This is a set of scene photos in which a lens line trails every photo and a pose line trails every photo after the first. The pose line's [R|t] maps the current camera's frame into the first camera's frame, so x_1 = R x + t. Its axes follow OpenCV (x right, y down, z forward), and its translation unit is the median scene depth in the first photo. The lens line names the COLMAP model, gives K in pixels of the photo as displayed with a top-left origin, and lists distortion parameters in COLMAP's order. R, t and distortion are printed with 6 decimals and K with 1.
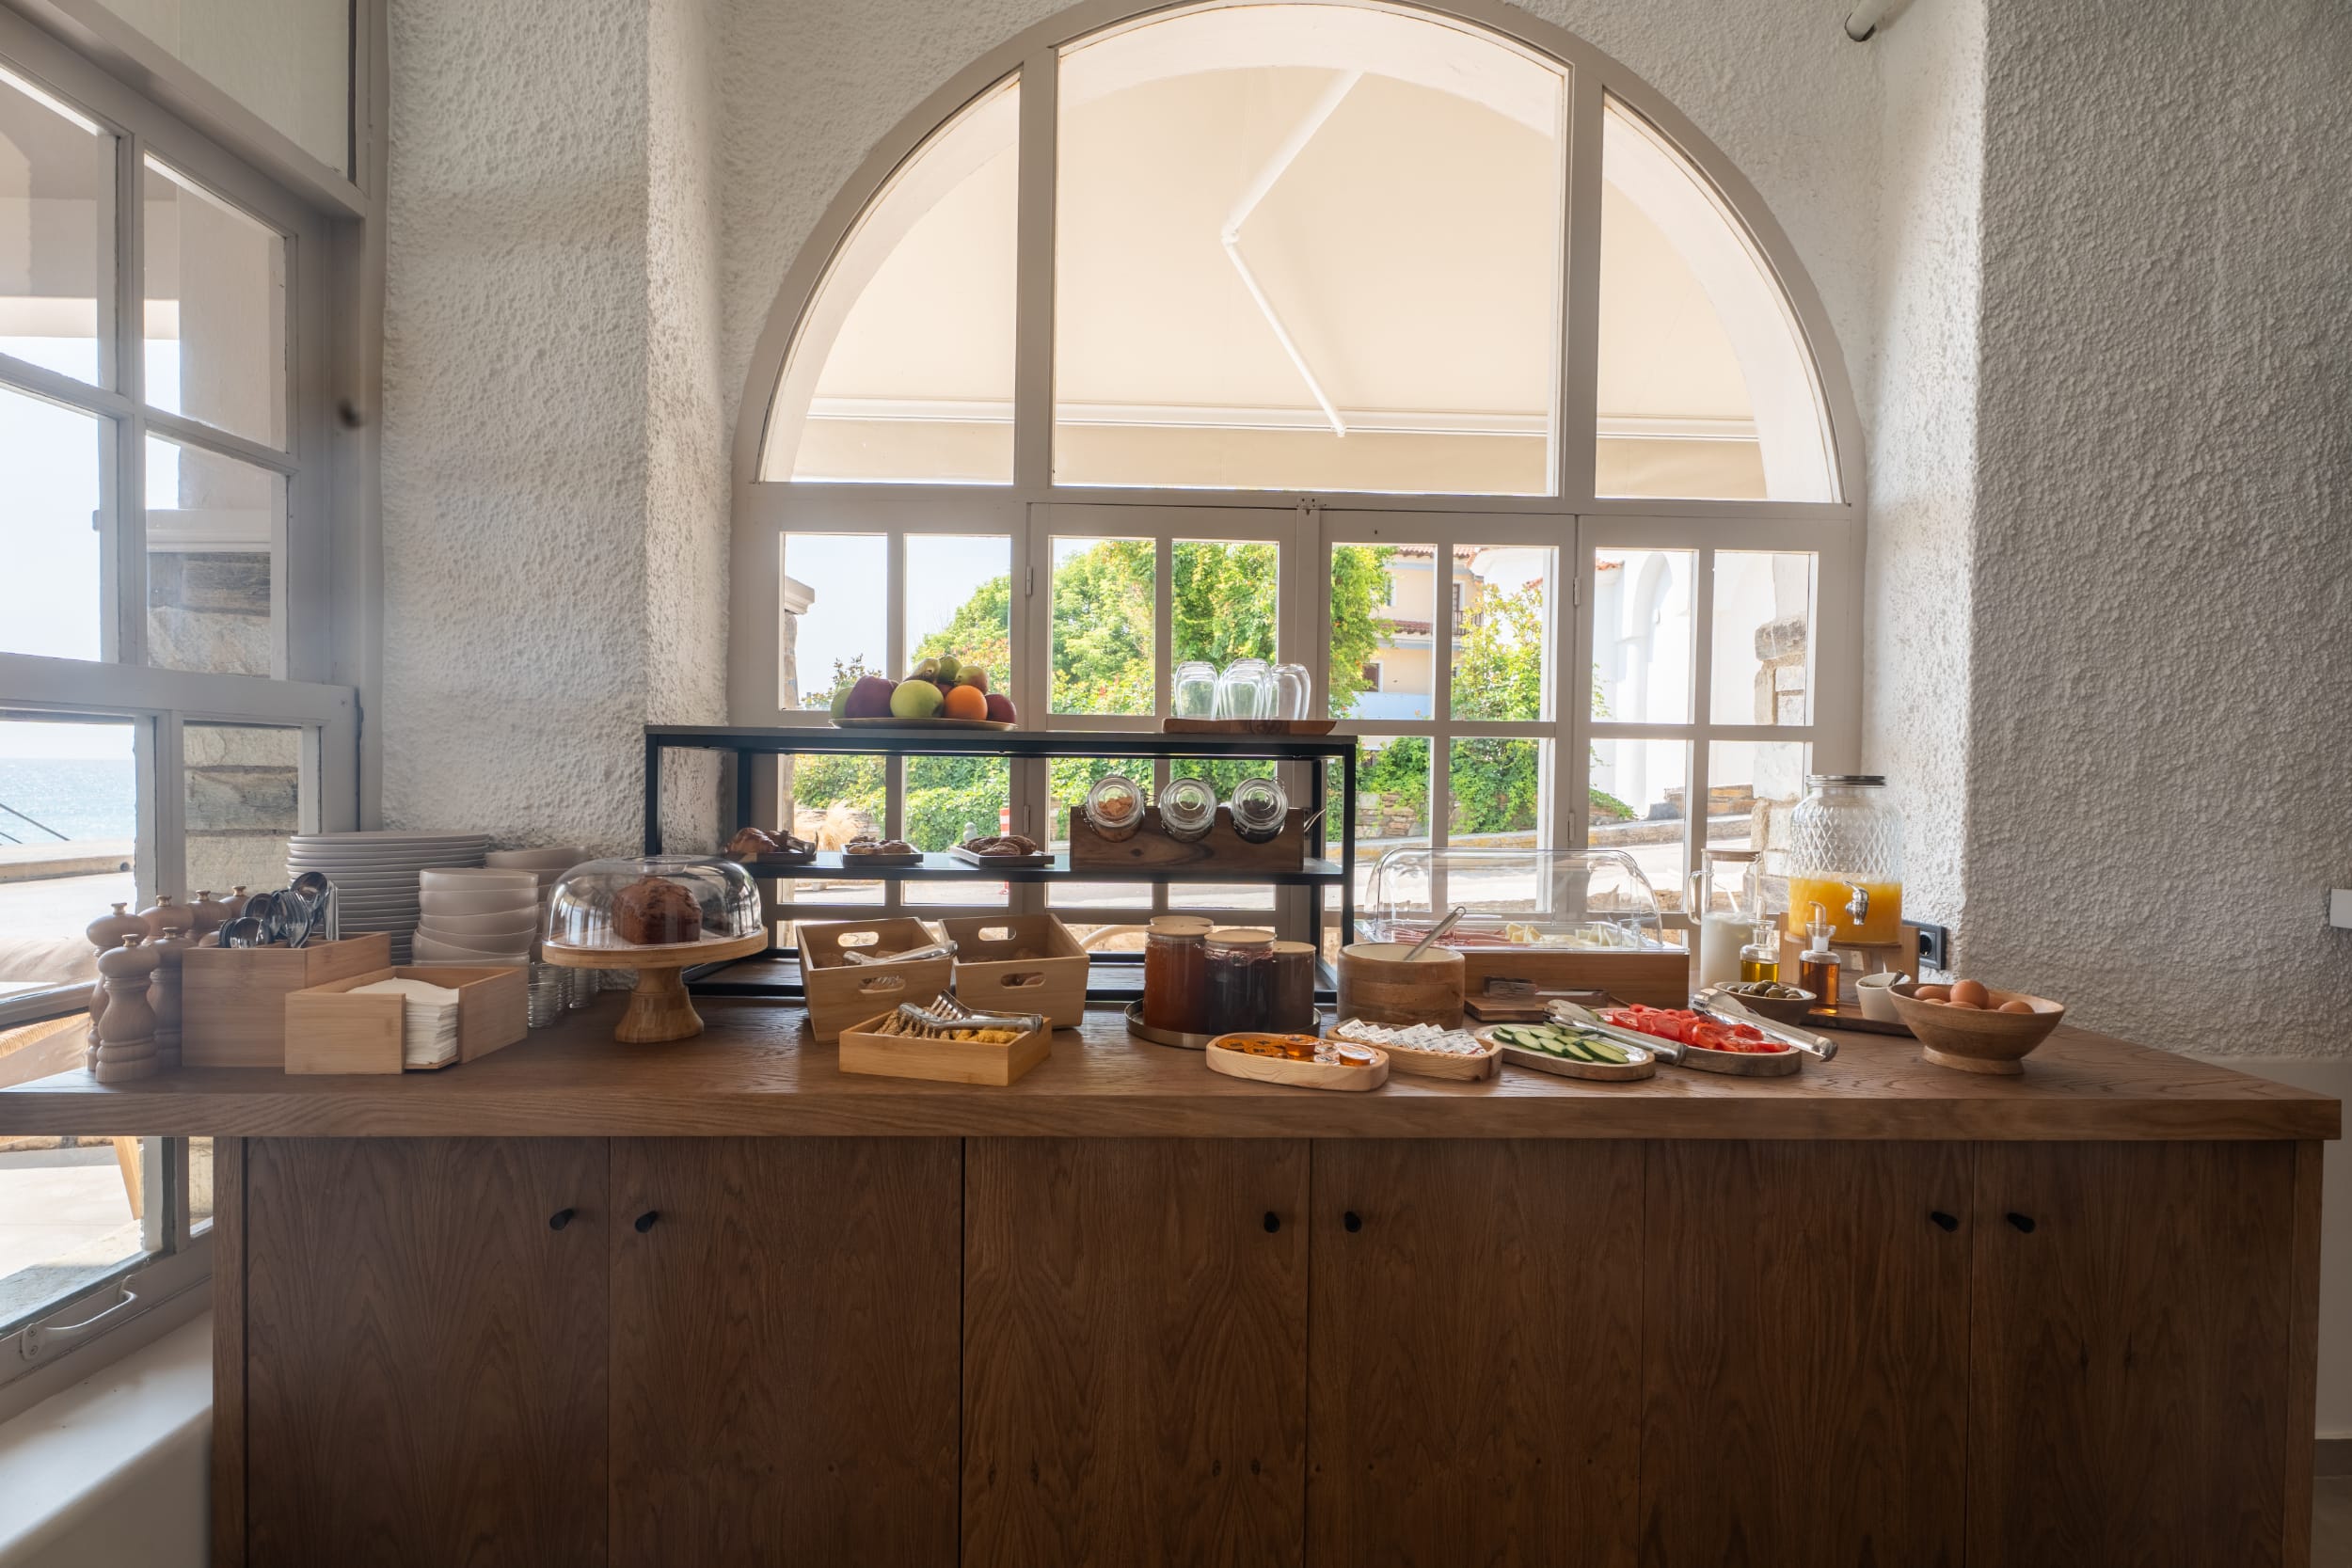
lens RADIAL K [[1026.3, 0, 1176.0], [0, 1026.3, 784.0], [0, 0, 1]] dist [-0.005121, 0.001112]
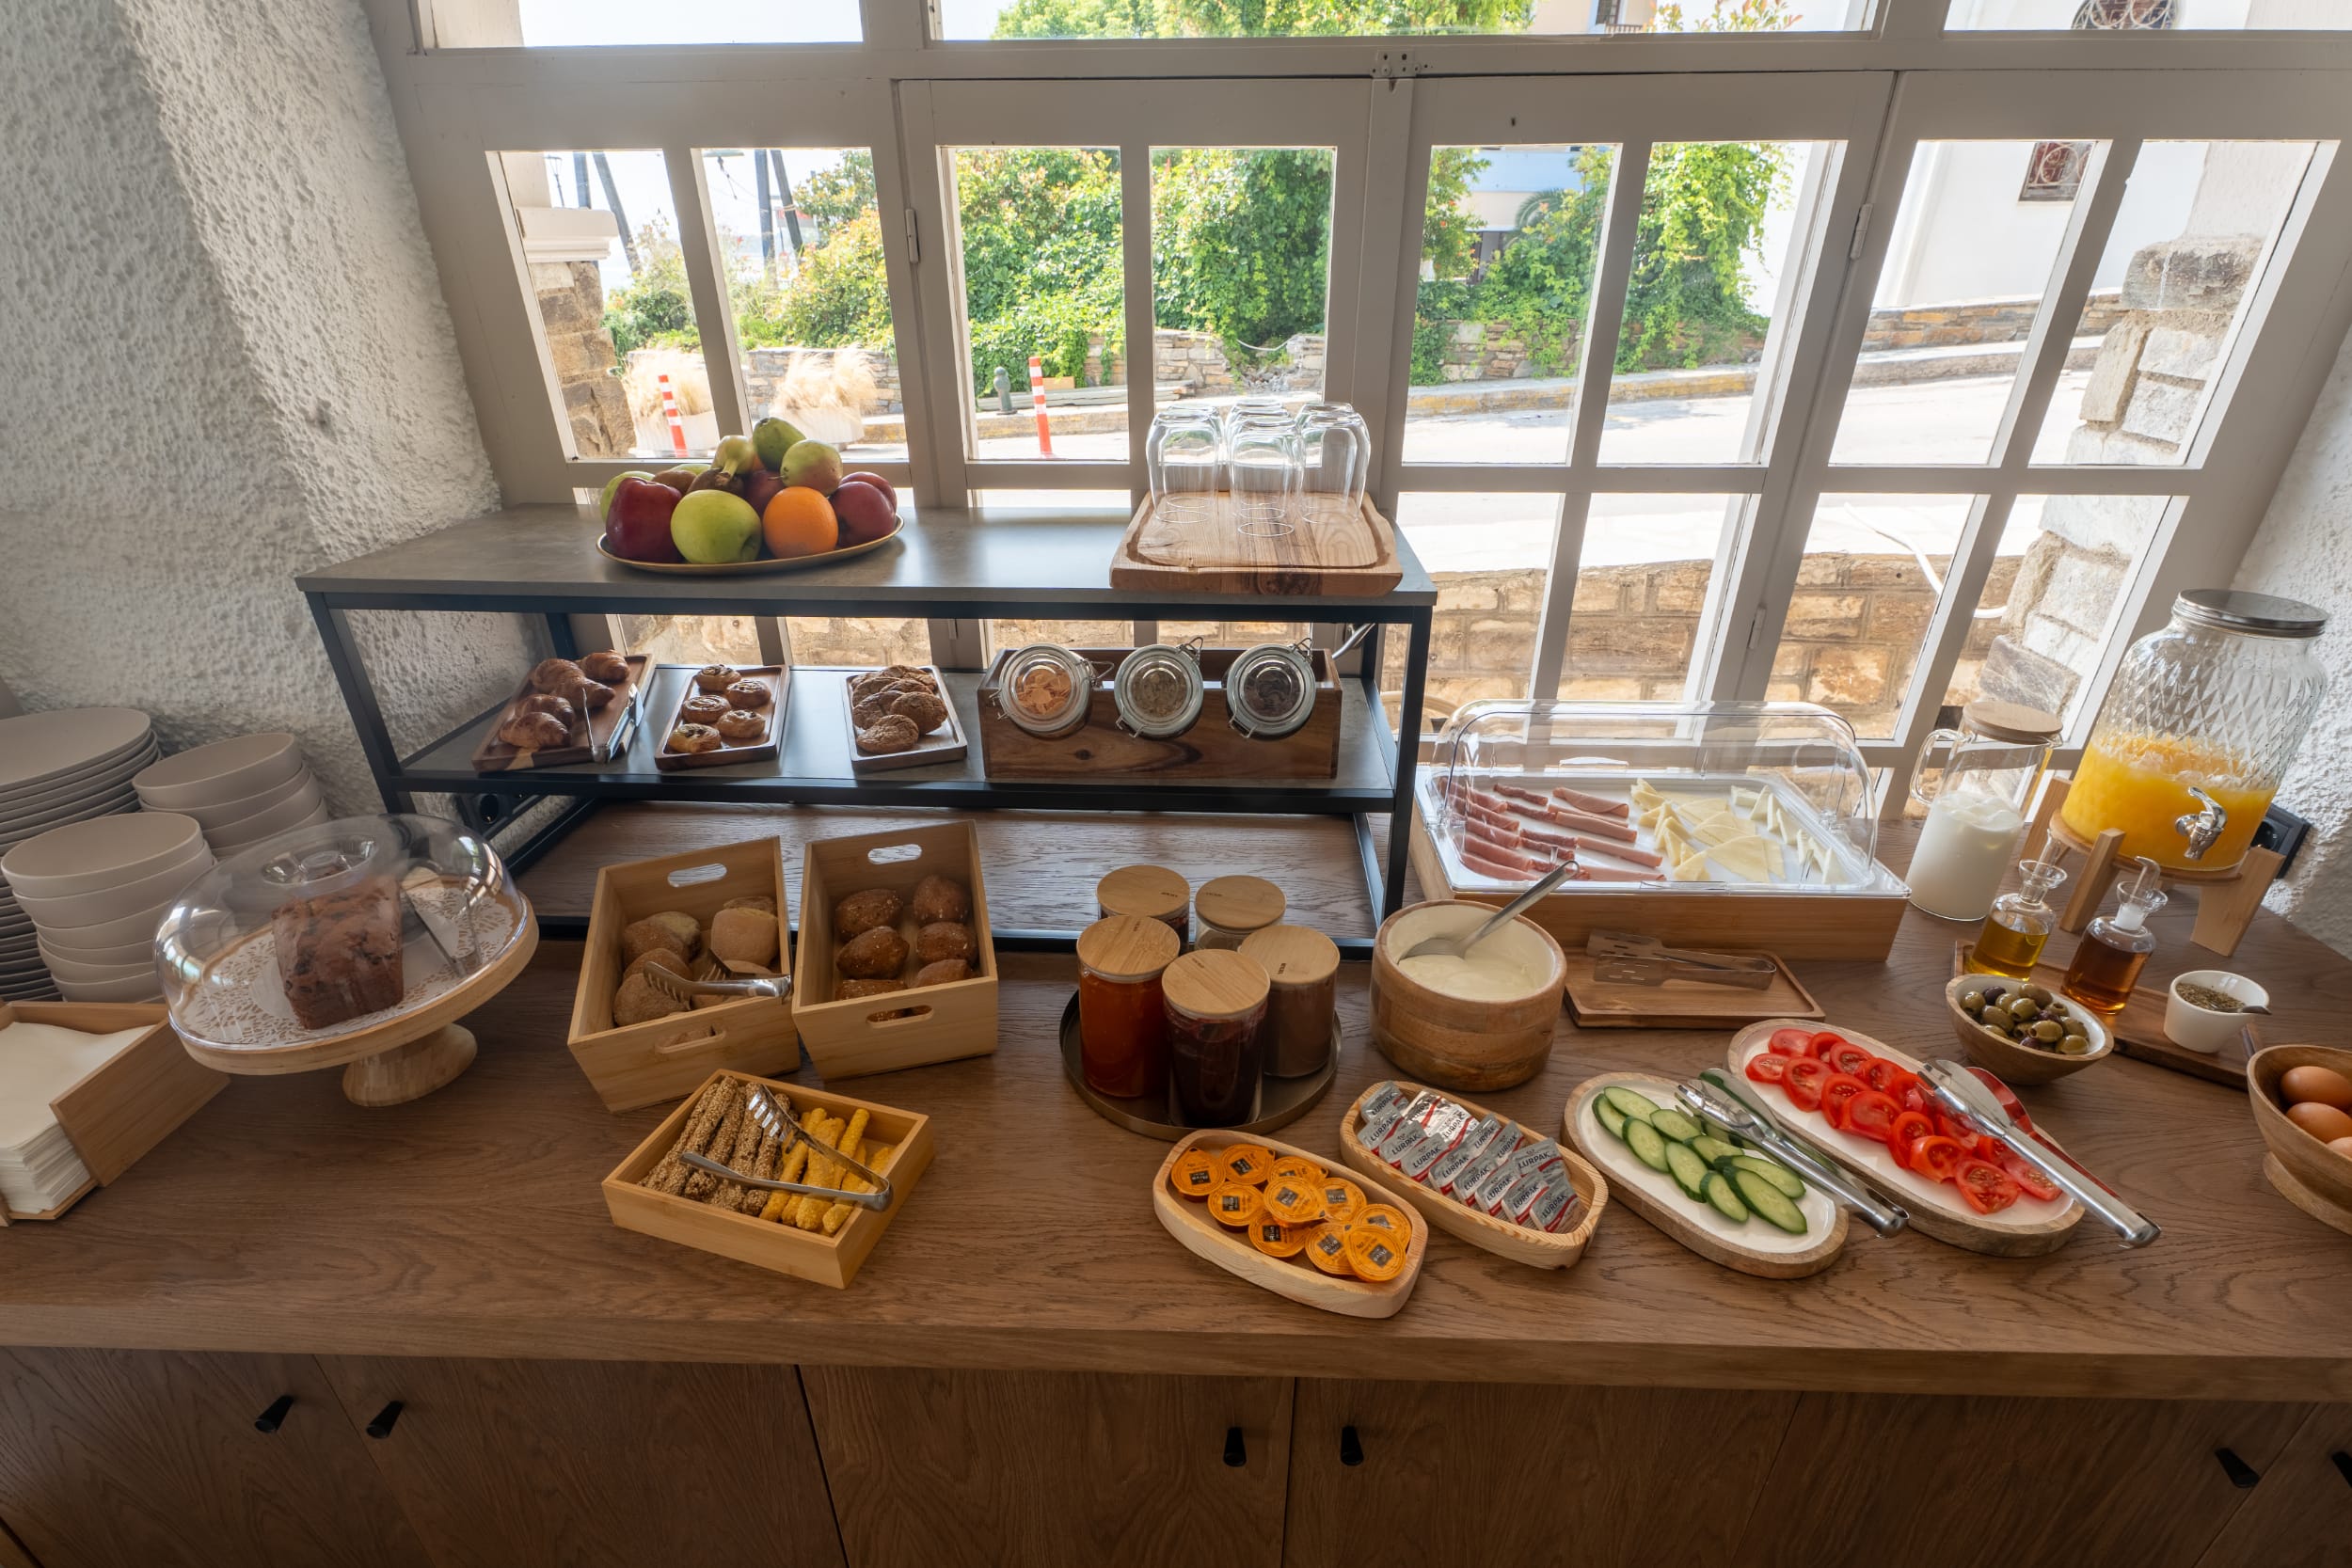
lens RADIAL K [[1050.4, 0, 1176.0], [0, 1050.4, 784.0], [0, 0, 1]] dist [0.002601, -0.003555]
pose [[0.997793, 0.013796, -0.064953, 0.064382], [0.016170, 0.898249, 0.439188, -0.209674], [0.064403, -0.439269, 0.896044, 0.382030]]
